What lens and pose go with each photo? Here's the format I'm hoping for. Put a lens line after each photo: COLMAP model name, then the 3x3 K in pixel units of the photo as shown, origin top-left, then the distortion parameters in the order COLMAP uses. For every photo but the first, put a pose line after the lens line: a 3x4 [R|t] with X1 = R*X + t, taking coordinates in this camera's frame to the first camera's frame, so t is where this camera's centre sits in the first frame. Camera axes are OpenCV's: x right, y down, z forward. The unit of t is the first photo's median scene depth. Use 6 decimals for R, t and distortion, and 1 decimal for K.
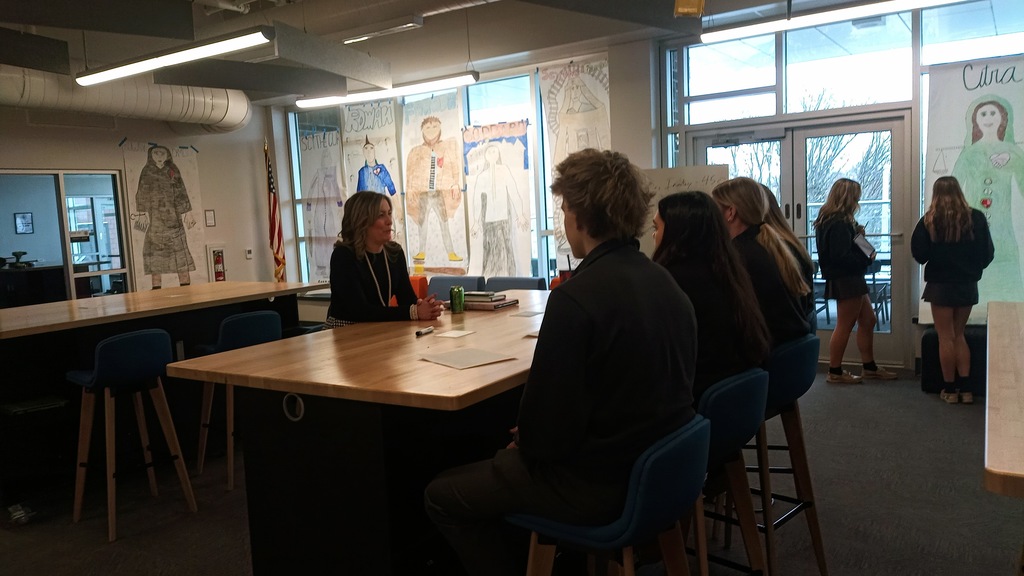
lens RADIAL K [[775.9, 0, 510.4], [0, 775.9, 291.4], [0, 0, 1]] dist [-0.002804, -0.004145]
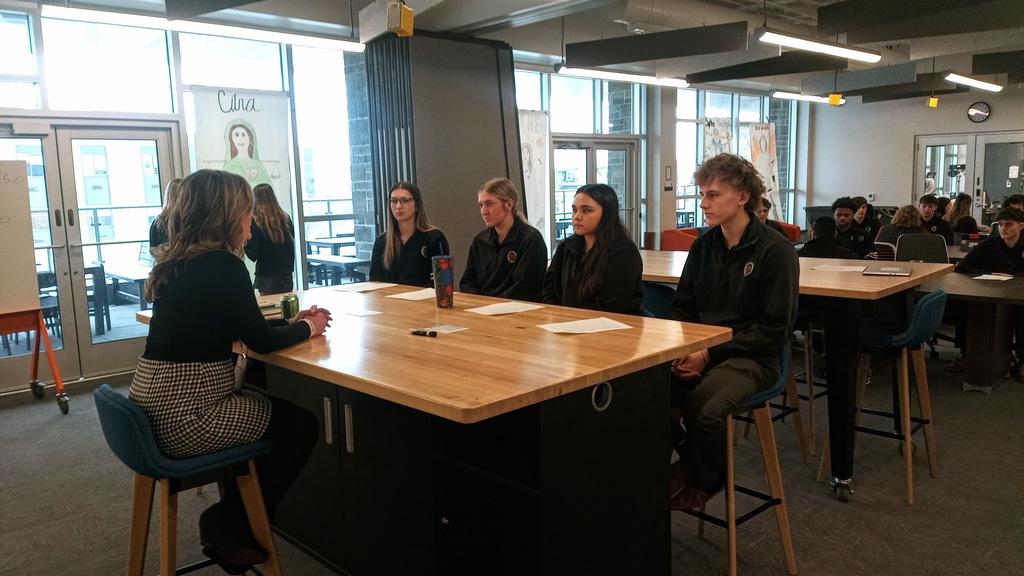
lens RADIAL K [[775.9, 0, 510.5], [0, 775.9, 287.8], [0, 0, 1]] dist [-0.002804, -0.004145]
pose [[0.223187, -0.086010, 0.970974, -0.464320], [0.117060, 0.991256, 0.060899, -0.019679], [-0.967721, 0.100070, 0.231304, 0.340005]]
